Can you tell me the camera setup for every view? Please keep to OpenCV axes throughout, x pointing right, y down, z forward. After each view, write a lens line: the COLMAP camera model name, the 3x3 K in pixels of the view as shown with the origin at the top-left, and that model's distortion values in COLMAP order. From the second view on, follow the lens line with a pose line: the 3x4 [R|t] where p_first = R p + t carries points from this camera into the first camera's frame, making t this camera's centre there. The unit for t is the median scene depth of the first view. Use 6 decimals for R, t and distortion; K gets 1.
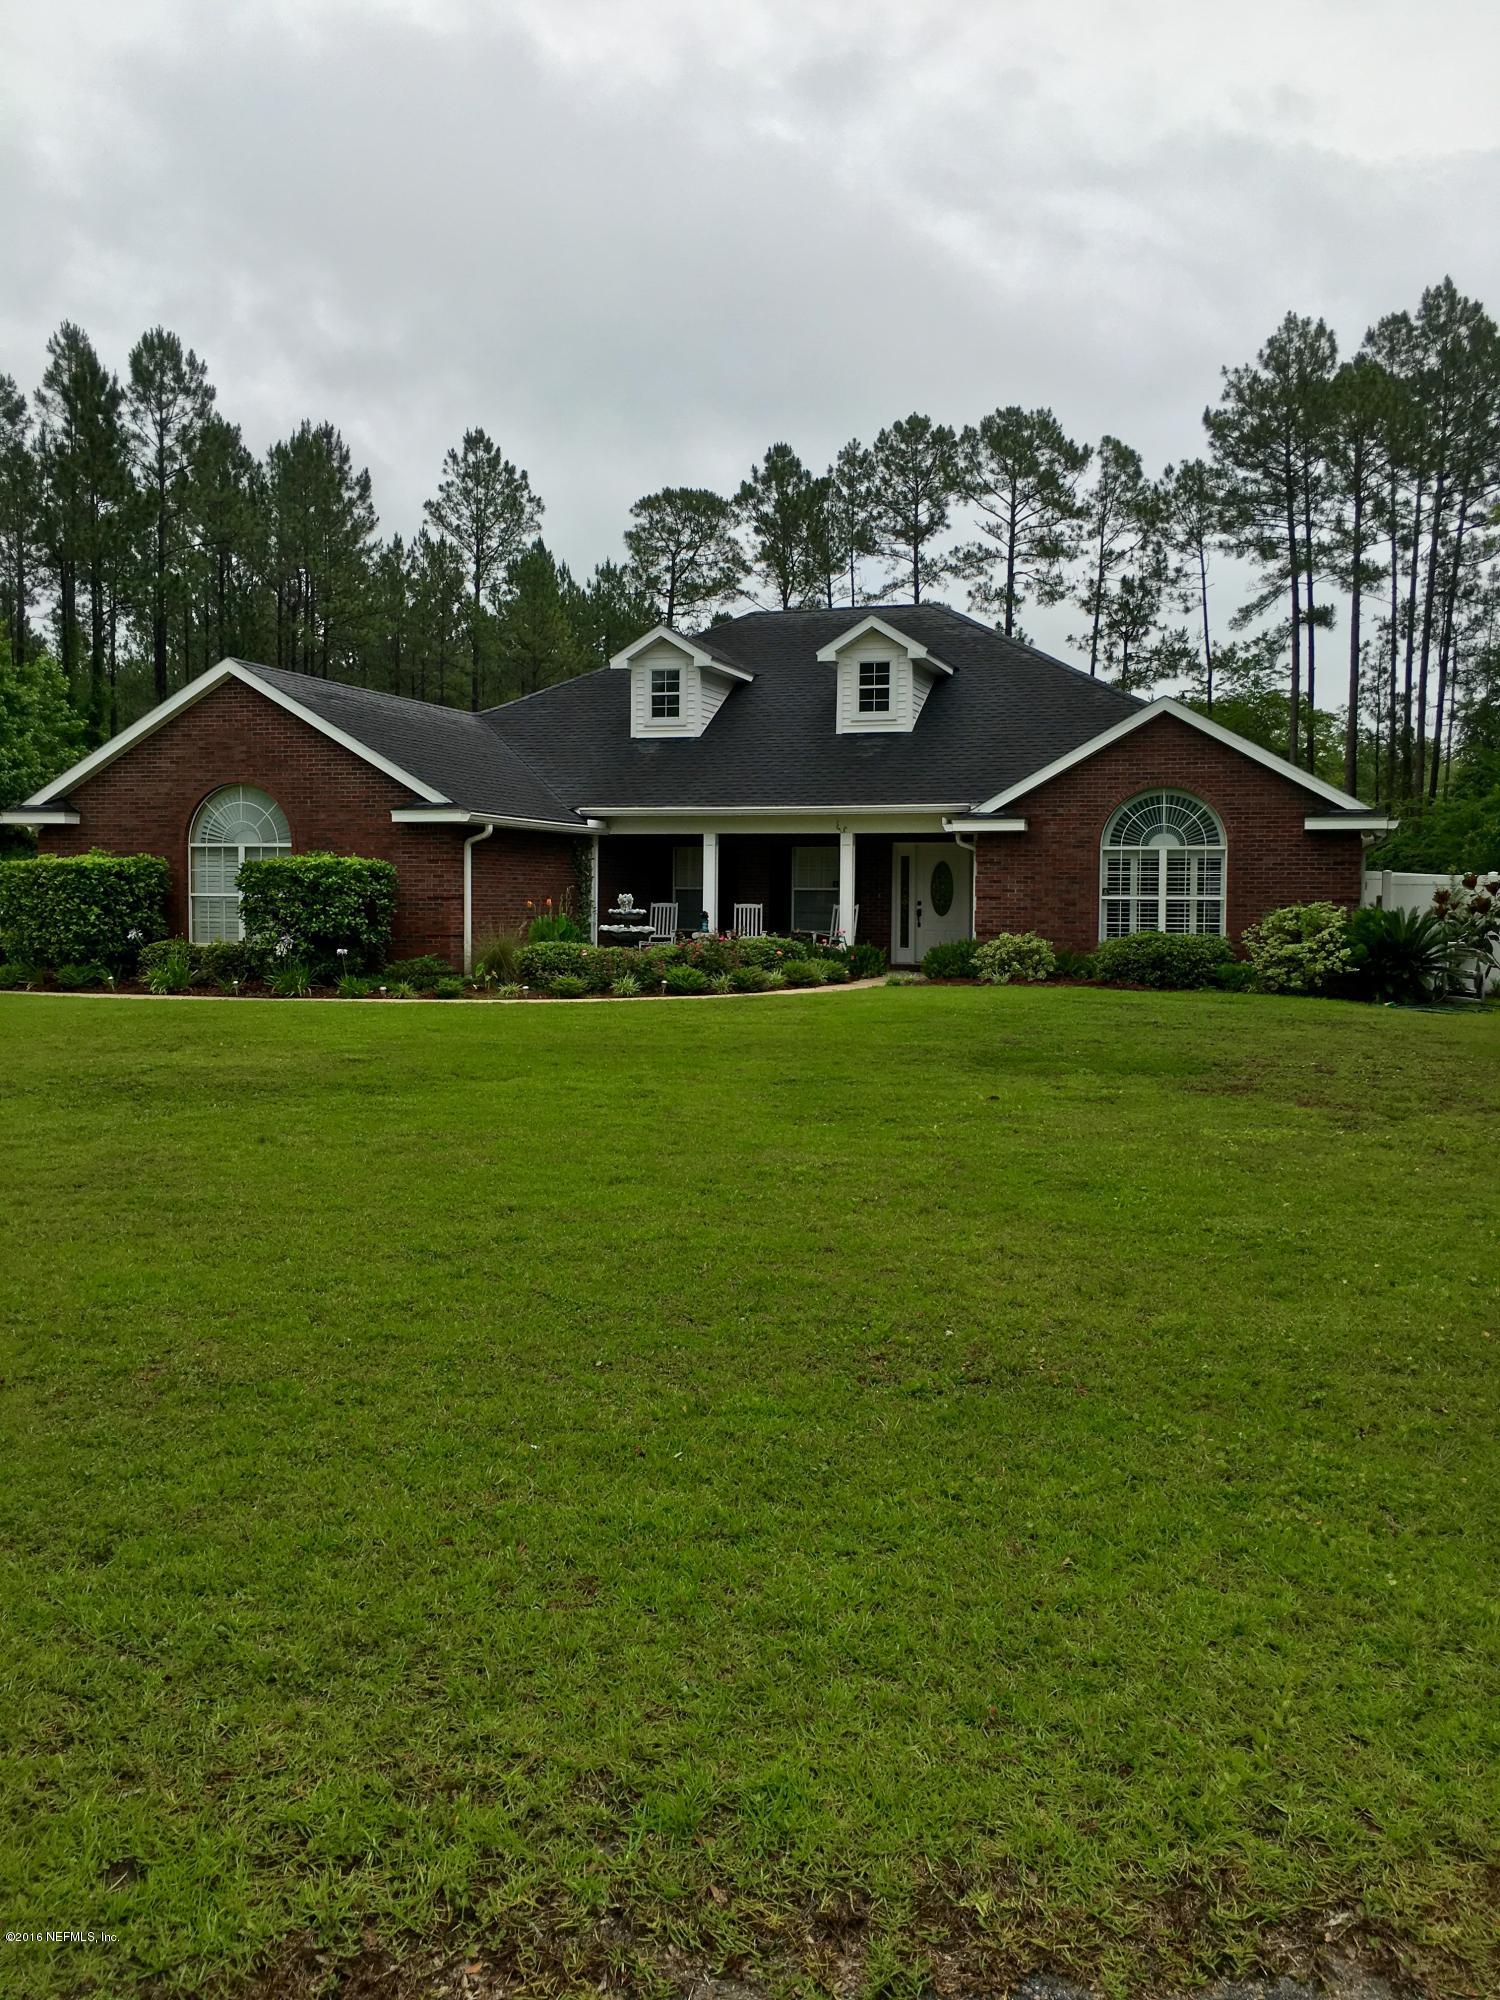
lens RADIAL K [[1679.2, 0, 738.9], [0, 1679.2, 1001.3], [0, 0, 1]] dist [0.054148, -0.052195]
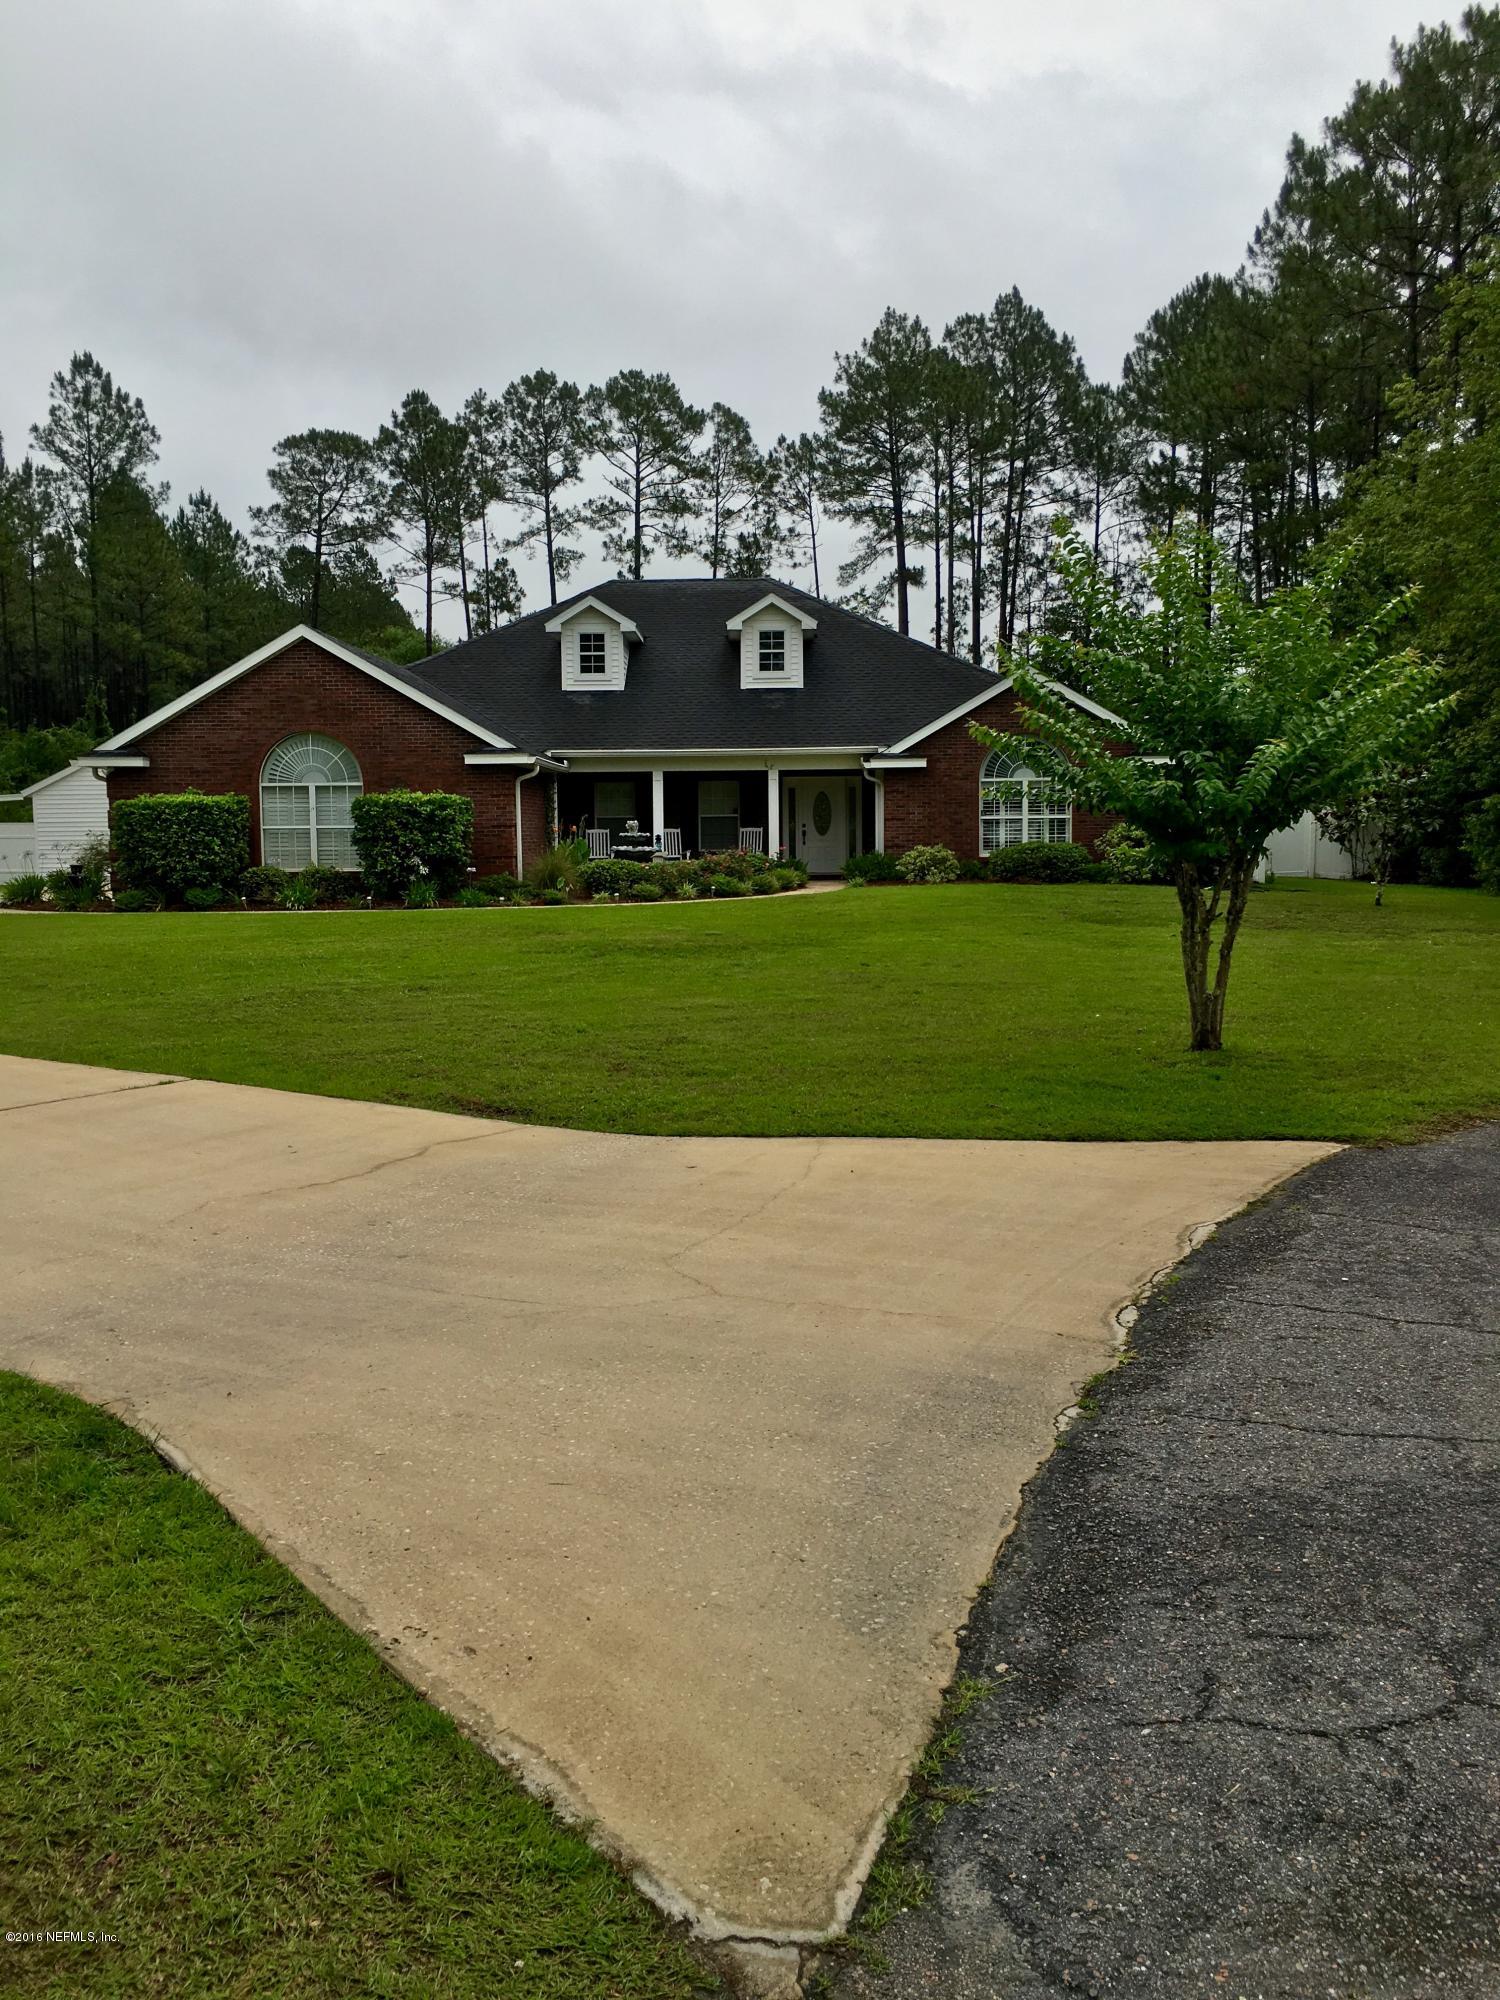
lens RADIAL K [[1679.2, 0, 741.1], [0, 1679.2, 1007.0], [0, 0, 1]] dist [0.054148, -0.052195]
pose [[0.955267, -0.049019, 0.291653, -0.124194], [0.036635, 0.998186, 0.047776, 0.005948], [-0.293466, -0.034954, 0.955330, -0.074427]]
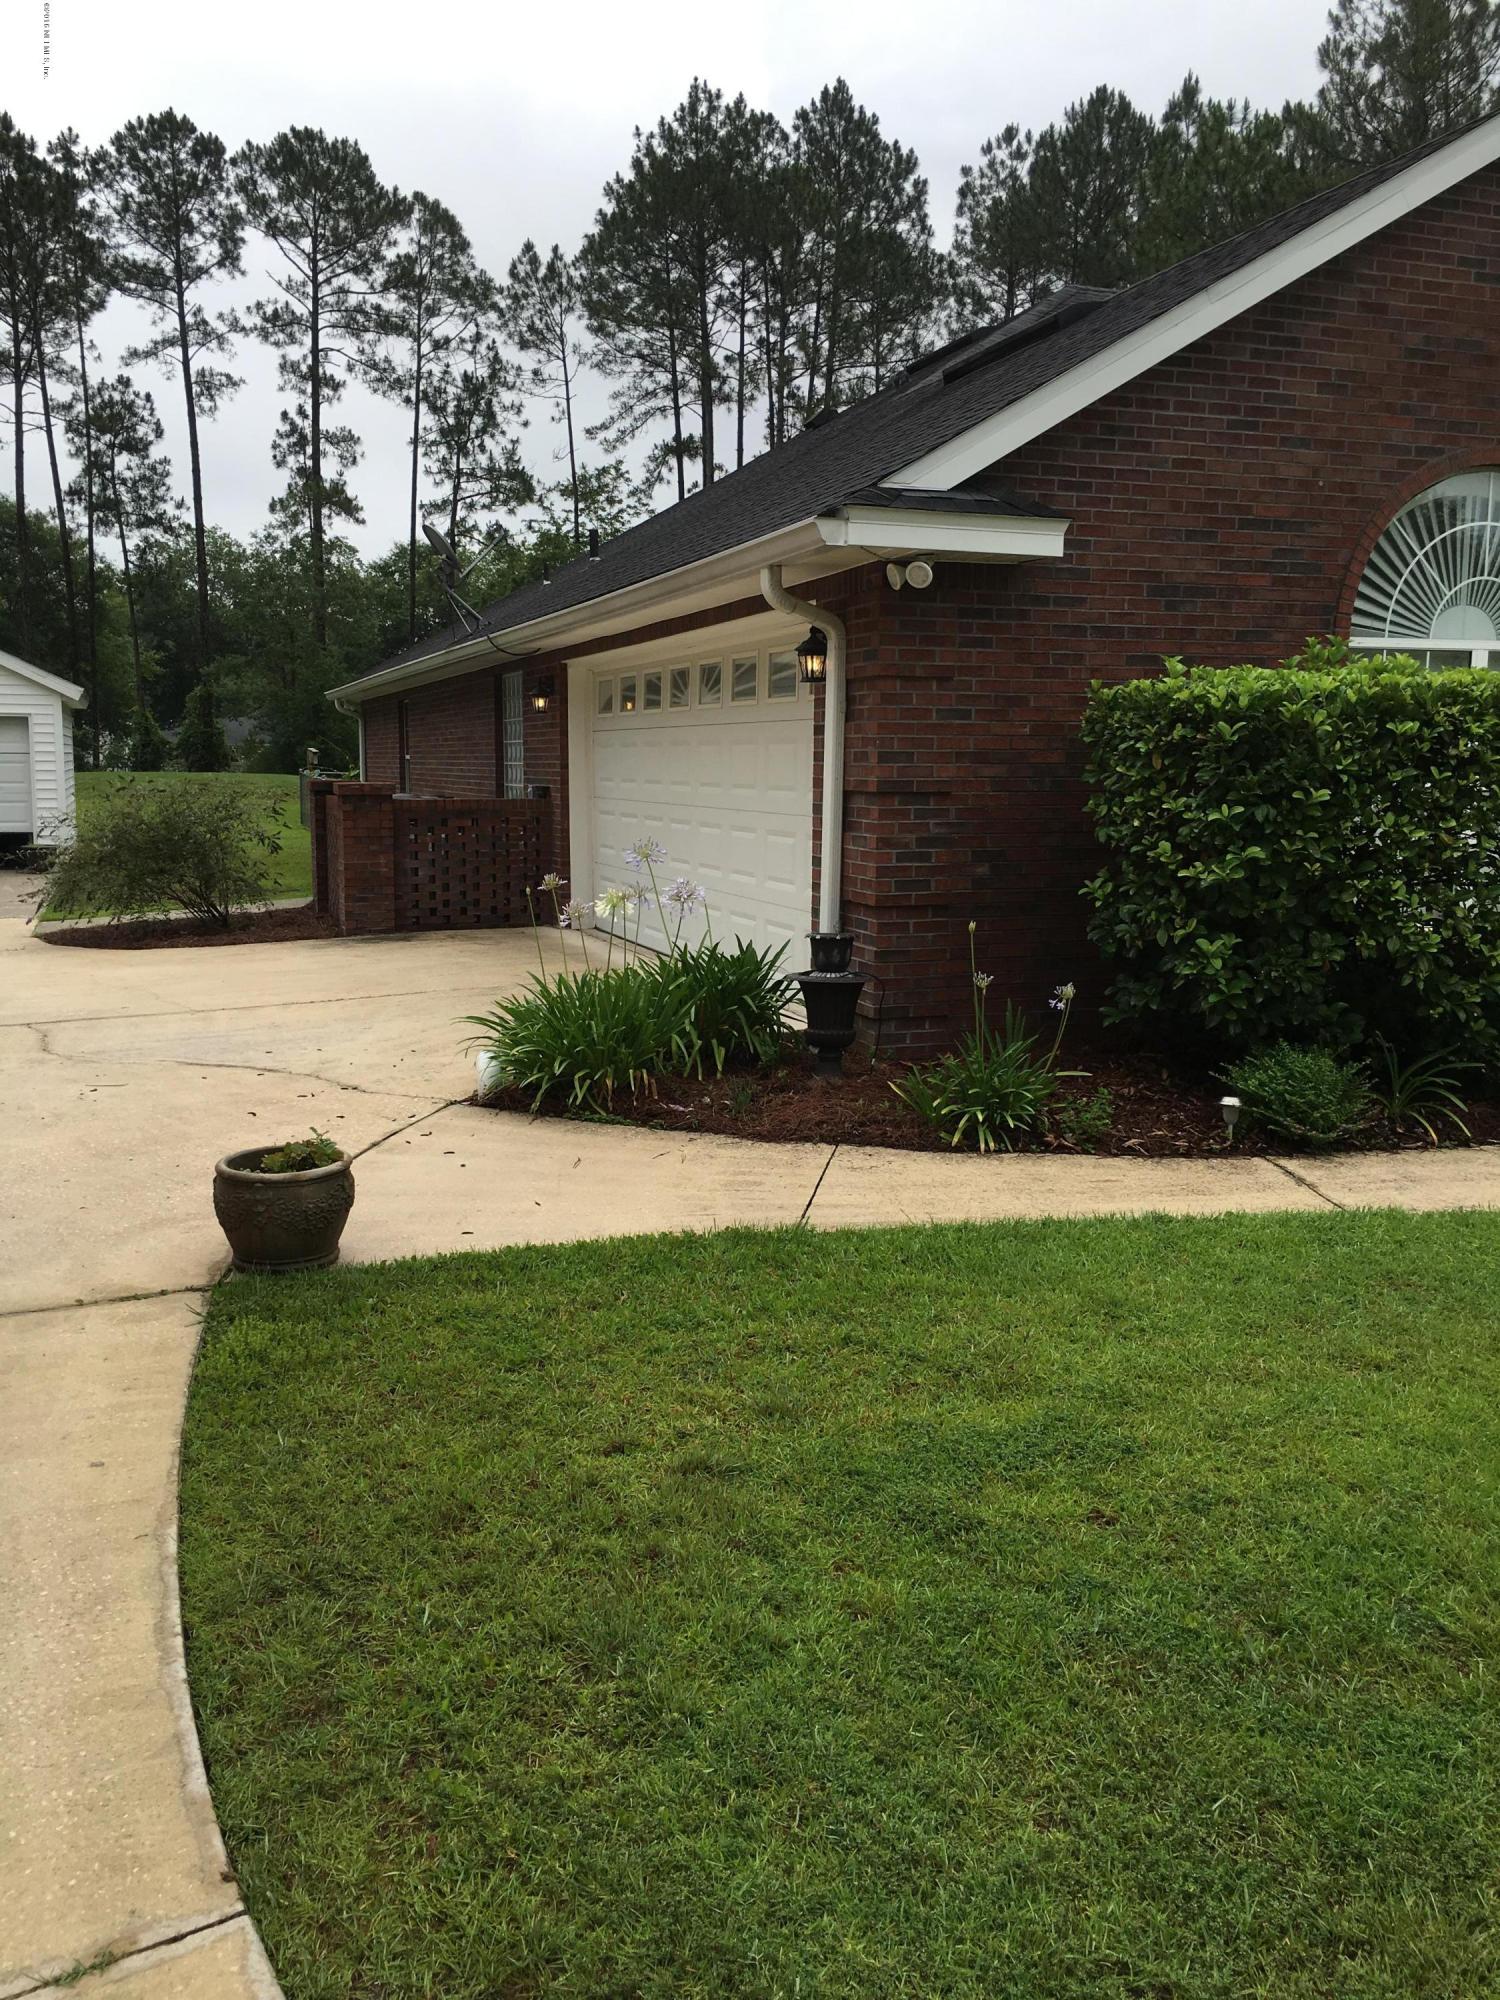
lens RADIAL K [[1679.2, 0, 751.1], [0, 1679.2, 987.0], [0, 0, 1]] dist [0.054148, -0.052195]
pose [[0.786554, -0.091254, 0.610741, -0.222535], [0.046419, 0.994960, 0.088880, -0.020465], [-0.615774, -0.041559, 0.786826, 0.279145]]
